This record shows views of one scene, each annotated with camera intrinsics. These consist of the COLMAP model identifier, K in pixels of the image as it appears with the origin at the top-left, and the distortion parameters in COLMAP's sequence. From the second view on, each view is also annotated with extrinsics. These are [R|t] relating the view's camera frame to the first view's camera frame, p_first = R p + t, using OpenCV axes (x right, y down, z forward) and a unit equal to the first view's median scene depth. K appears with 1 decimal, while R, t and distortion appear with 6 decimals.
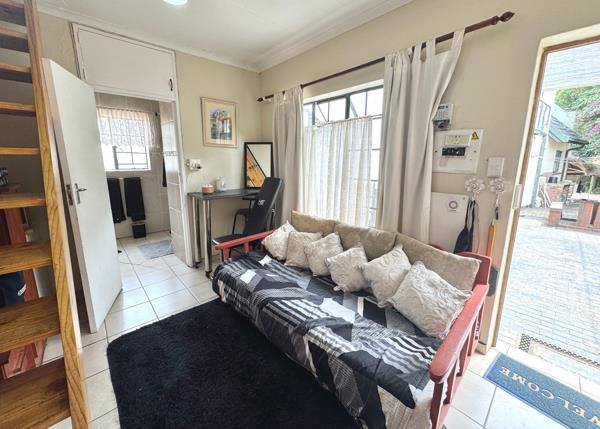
lens RADIAL K [[241.6, 0, 300.4], [0, 241.6, 204.7], [0, 0, 1]] dist [-0.000950, -0.000166]
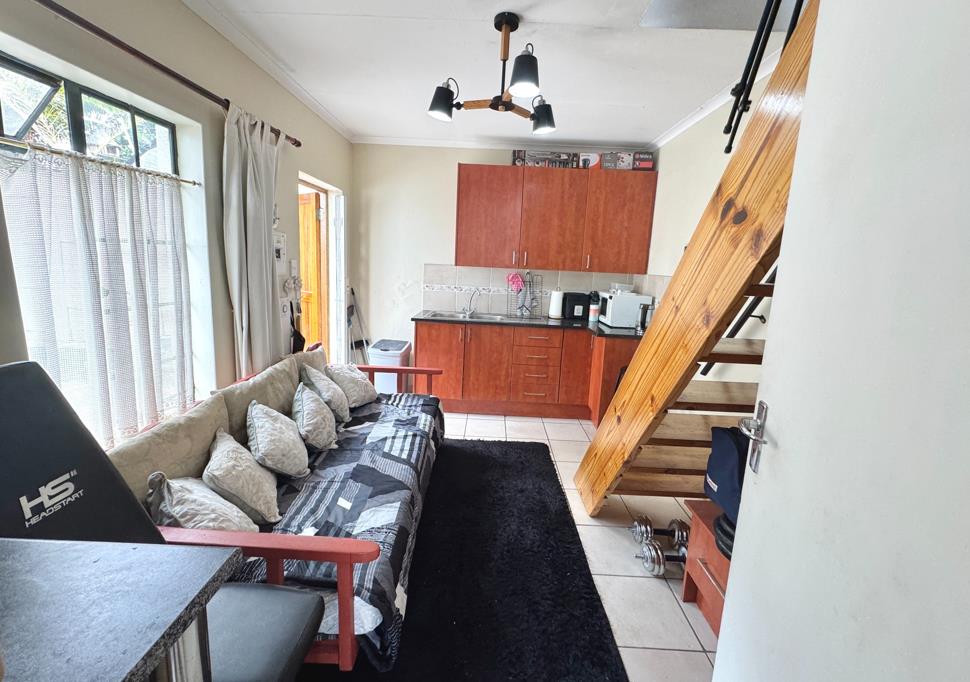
lens RADIAL K [[384.6, 0, 484.1], [0, 384.6, 321.6], [0, 0, 1]] dist [-0.003741, -0.000144]
pose [[-0.725997, -0.145623, 0.672103, -0.778111], [0.080995, 0.952415, 0.293847, -0.268232], [-0.682912, 0.267769, -0.679655, 1.195886]]
